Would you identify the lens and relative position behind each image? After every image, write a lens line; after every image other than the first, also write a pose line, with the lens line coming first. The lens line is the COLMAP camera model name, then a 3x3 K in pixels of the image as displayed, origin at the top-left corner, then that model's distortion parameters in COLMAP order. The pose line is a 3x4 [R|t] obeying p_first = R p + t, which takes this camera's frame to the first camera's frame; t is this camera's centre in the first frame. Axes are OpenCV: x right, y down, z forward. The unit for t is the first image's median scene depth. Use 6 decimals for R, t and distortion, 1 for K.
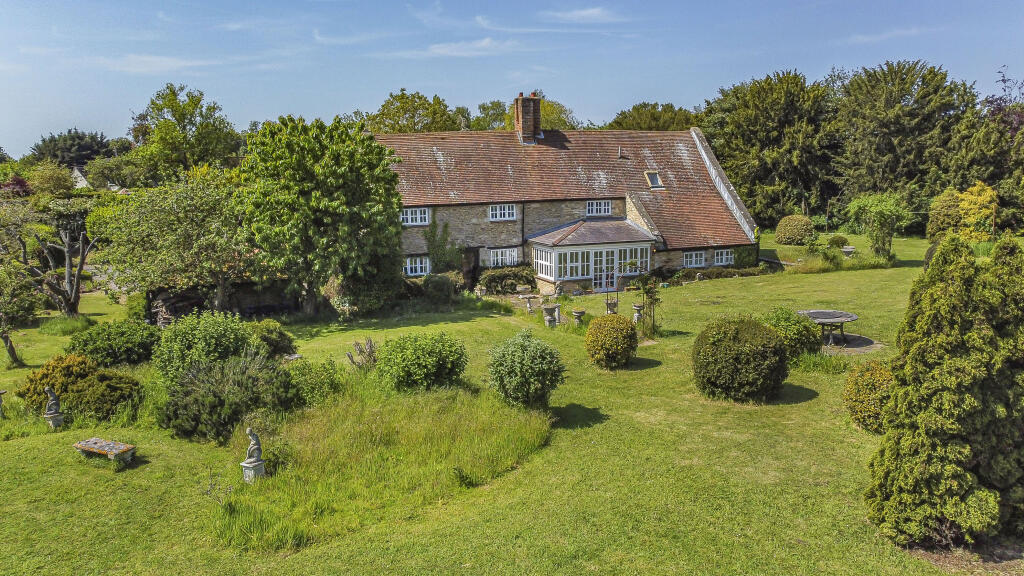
lens RADIAL K [[794.0, 0, 515.7], [0, 794.0, 289.0], [0, 0, 1]] dist [0.004154, -0.002591]
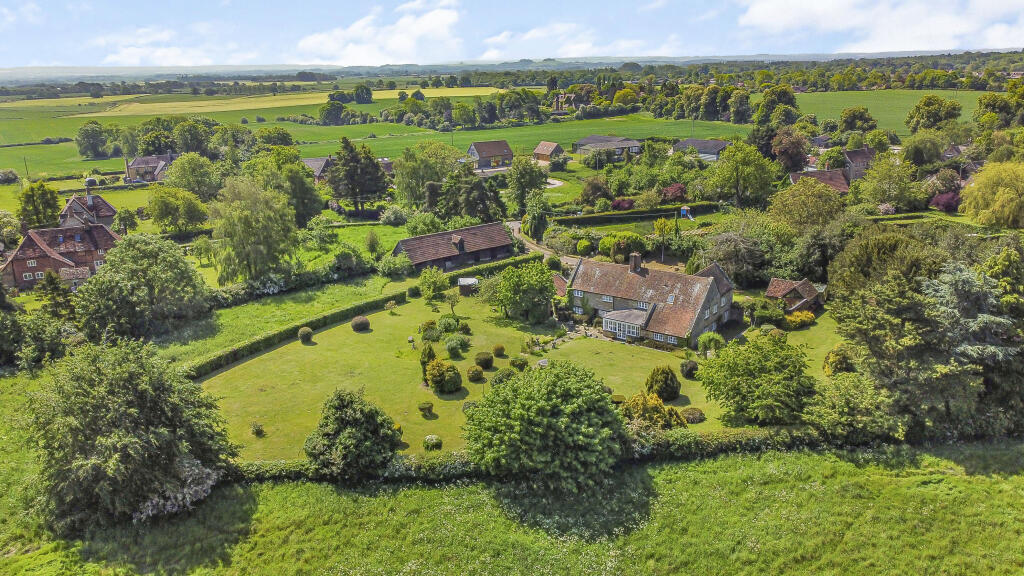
lens RADIAL K [[794.0, 0, 515.7], [0, 794.0, 289.0], [0, 0, 1]] dist [0.004154, -0.002591]
pose [[0.507661, 0.241986, -0.826875, 1.971546], [-0.129526, 0.970274, 0.204430, -0.618804], [0.851765, 0.003321, 0.523914, -0.624423]]
